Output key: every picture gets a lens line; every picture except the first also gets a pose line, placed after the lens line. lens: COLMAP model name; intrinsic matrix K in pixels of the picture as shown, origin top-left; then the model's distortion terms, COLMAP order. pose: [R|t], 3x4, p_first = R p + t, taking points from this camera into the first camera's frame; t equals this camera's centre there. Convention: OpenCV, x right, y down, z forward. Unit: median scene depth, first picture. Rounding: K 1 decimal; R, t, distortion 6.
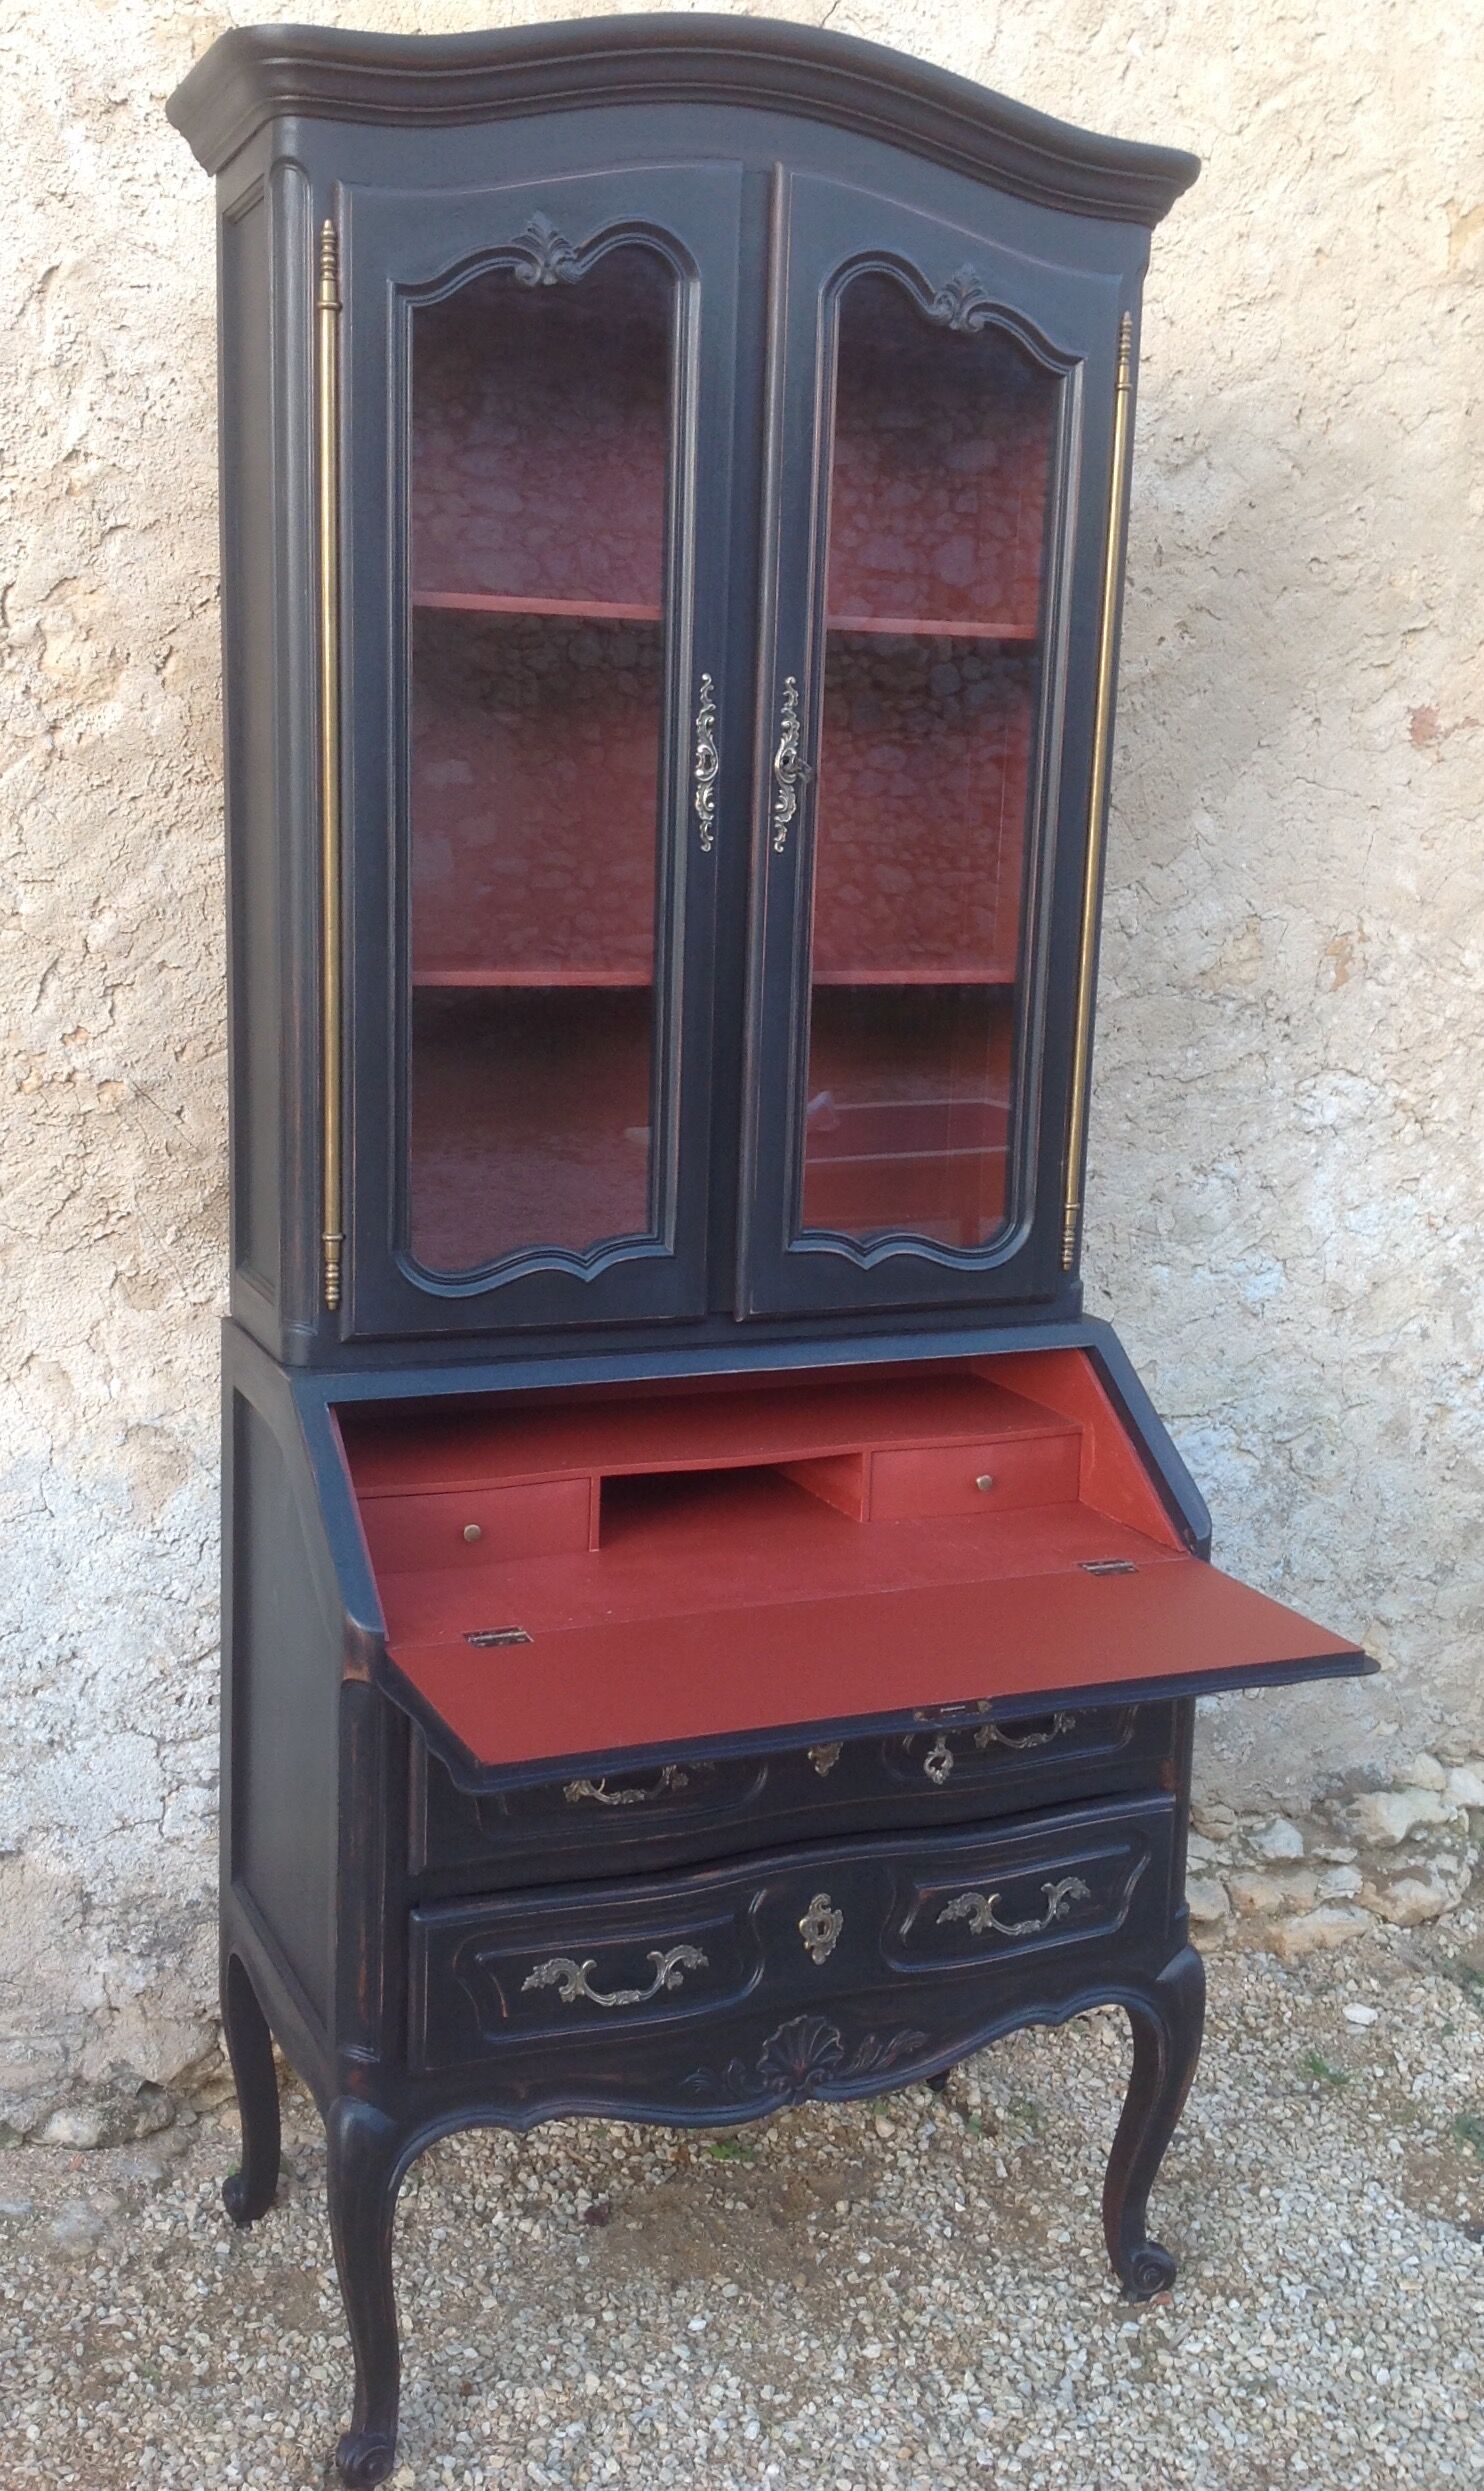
lens RADIAL K [[2441.6, 0, 662.7], [0, 2441.6, 1250.9], [0, 0, 1]] dist [0.019254, 0.000000]
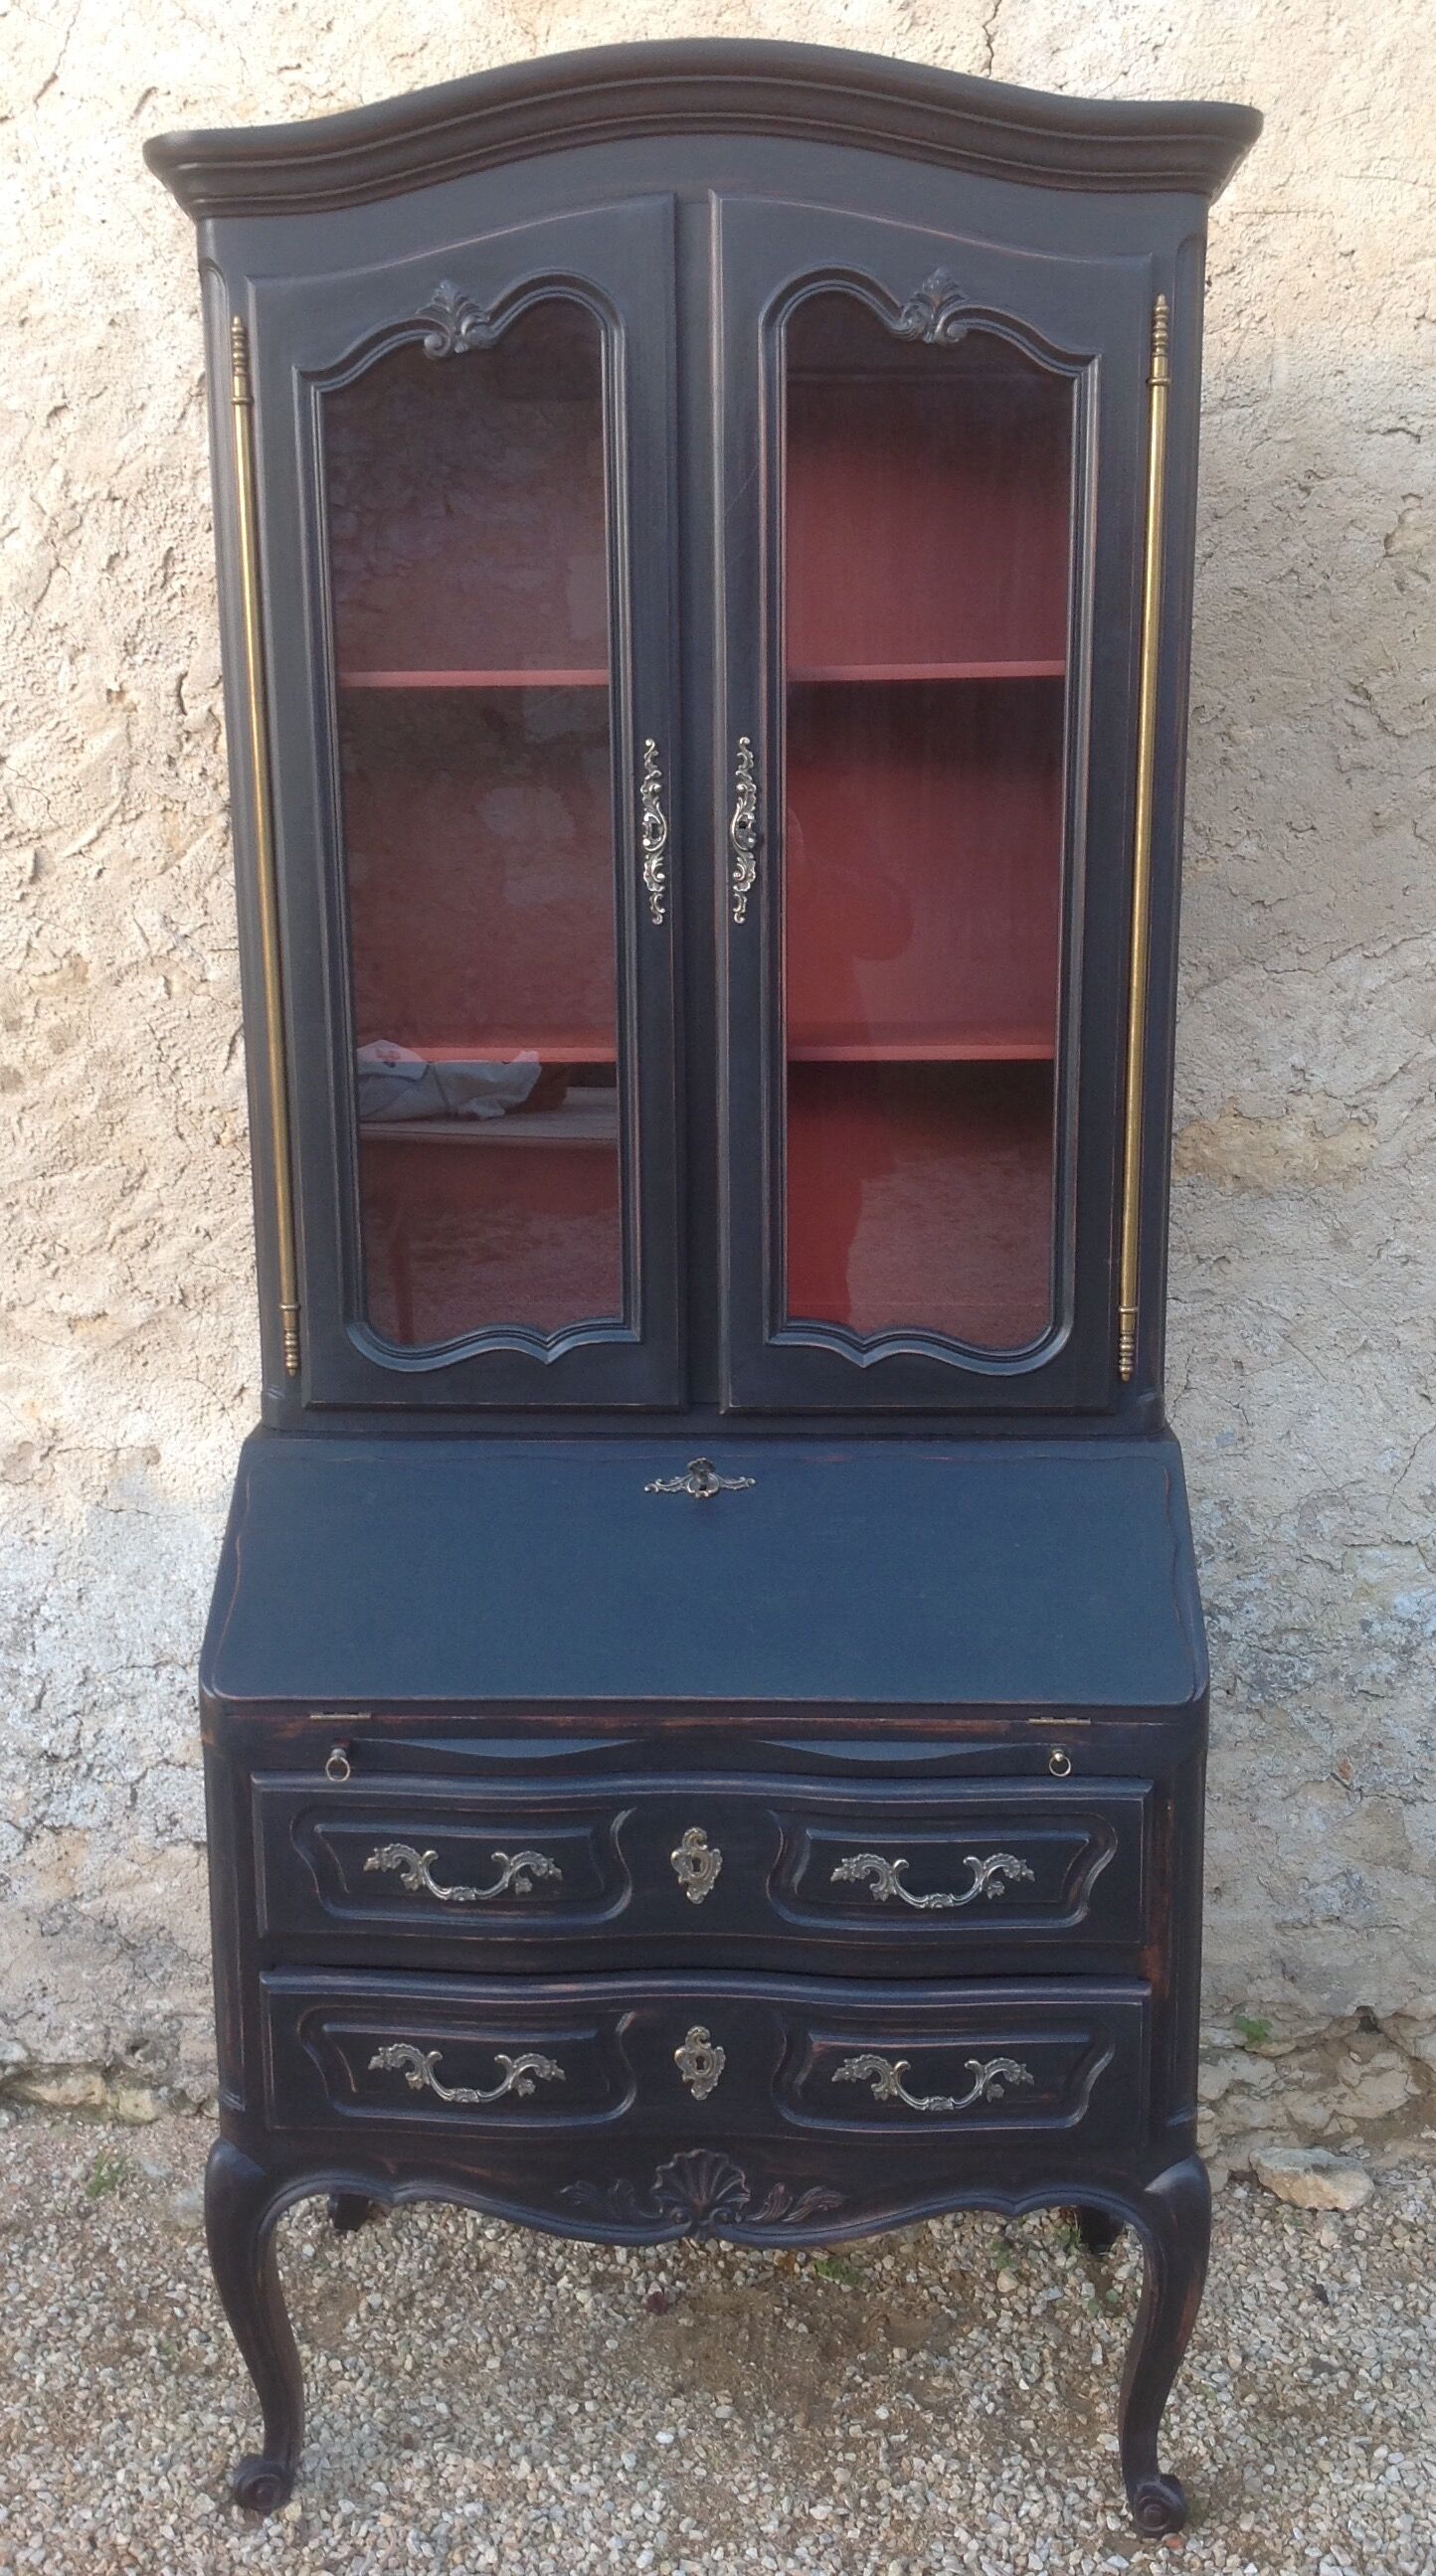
lens RADIAL K [[2482.4, 0, 722.5], [0, 2482.4, 1279.1], [0, 0, 1]] dist [0.008404, 0.000000]
pose [[0.906263, 0.058671, -0.418622, 0.424083], [-0.048535, 0.998214, 0.034832, -0.056188], [0.419918, -0.011249, 0.907492, 0.121402]]
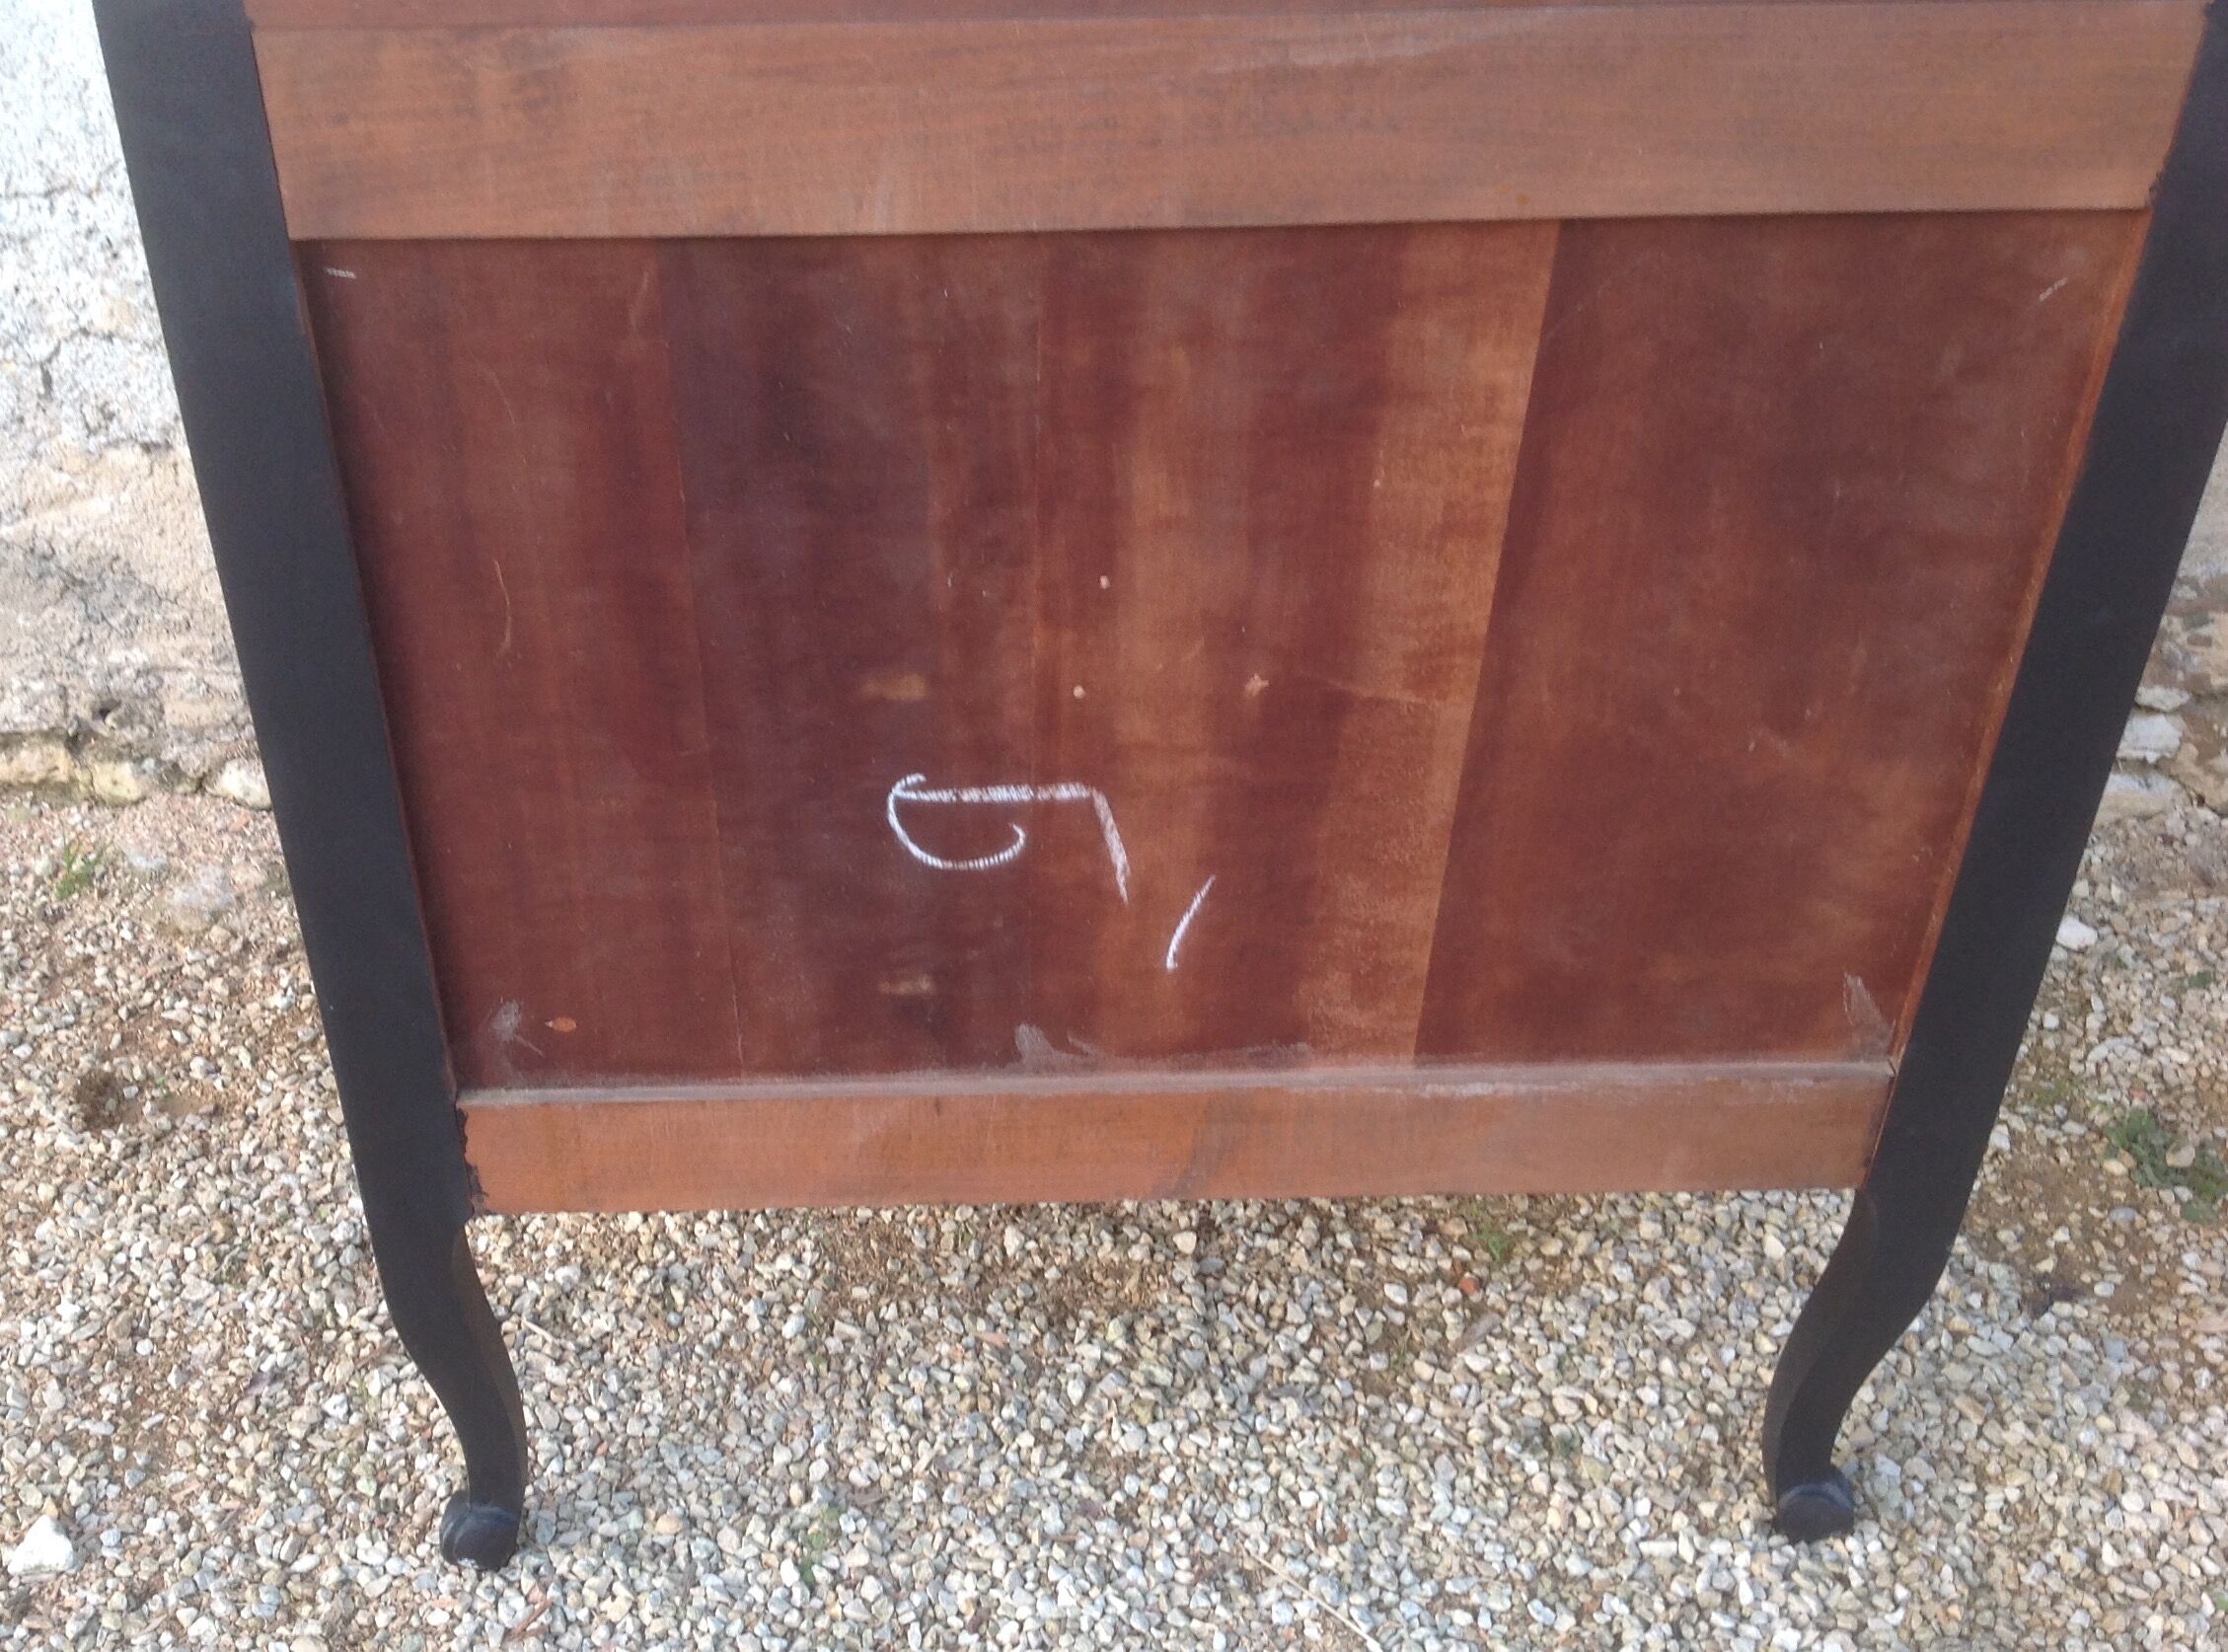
lens RADIAL K [[2364.6, 0, 957.9], [0, 2364.6, 834.0], [0, 0, 1]] dist [0.149368, 0.000000]
pose [[0.926435, 0.175497, -0.333046, 0.284659], [-0.037067, 0.922914, 0.383218, 0.058239], [0.374626, -0.342682, 0.861525, 0.421956]]
